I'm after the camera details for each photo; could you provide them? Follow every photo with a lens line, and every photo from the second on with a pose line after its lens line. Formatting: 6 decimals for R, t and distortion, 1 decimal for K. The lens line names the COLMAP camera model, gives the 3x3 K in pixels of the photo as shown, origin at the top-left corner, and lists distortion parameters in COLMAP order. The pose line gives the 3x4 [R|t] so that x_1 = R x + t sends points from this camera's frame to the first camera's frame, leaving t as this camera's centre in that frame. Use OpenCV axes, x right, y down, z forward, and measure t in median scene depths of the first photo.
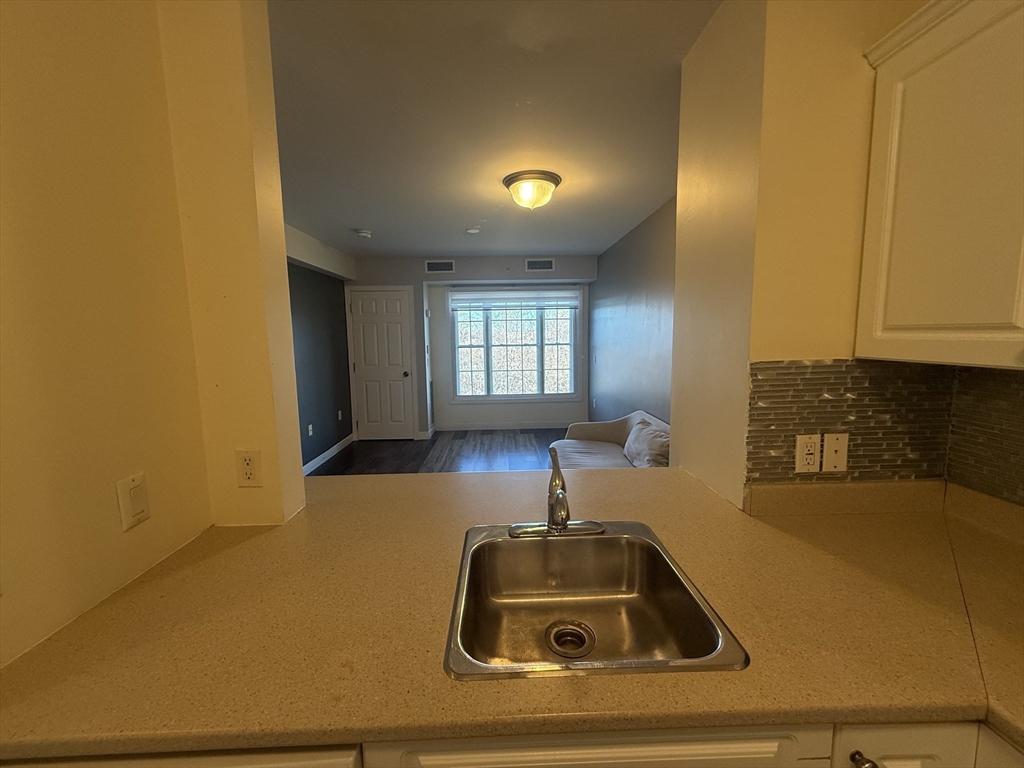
lens RADIAL K [[416.3, 0, 512.0], [0, 416.3, 384.0], [0, 0, 1]] dist [-0.000033, -0.000023]
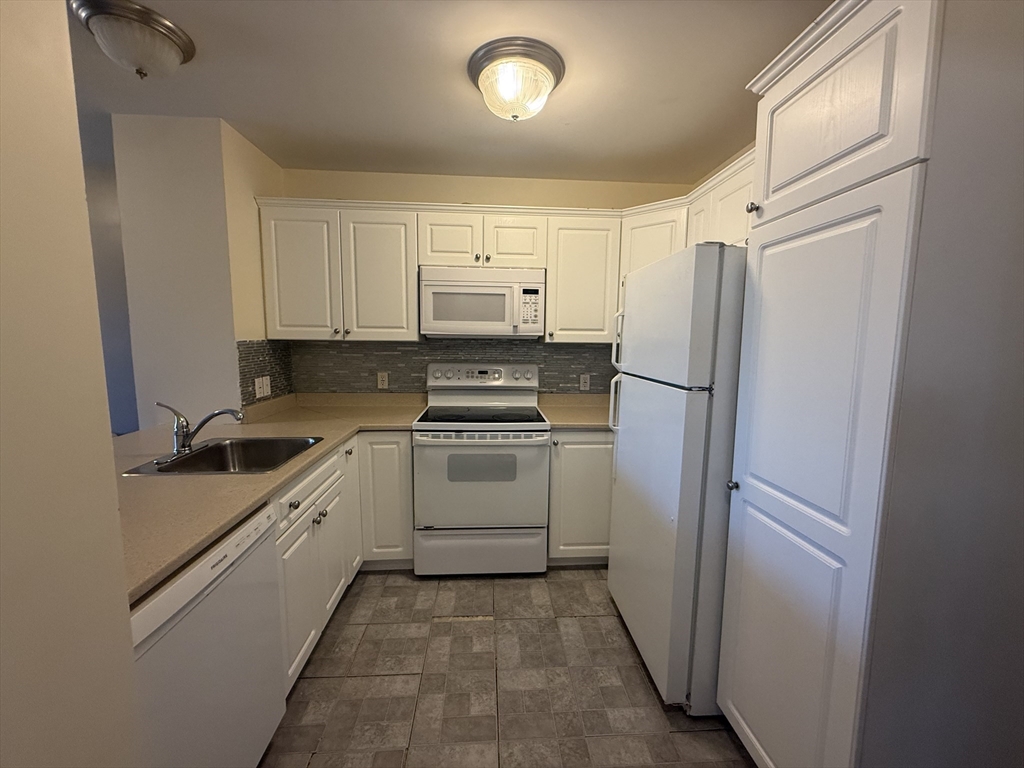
lens RADIAL K [[416.3, 0, 512.0], [0, 416.3, 384.0], [0, 0, 1]] dist [-0.000033, -0.000023]
pose [[-0.036511, -0.099624, 0.994355, -0.477255], [0.106873, 0.988923, 0.103004, 0.026969], [-0.993602, 0.110030, -0.025459, -0.054181]]
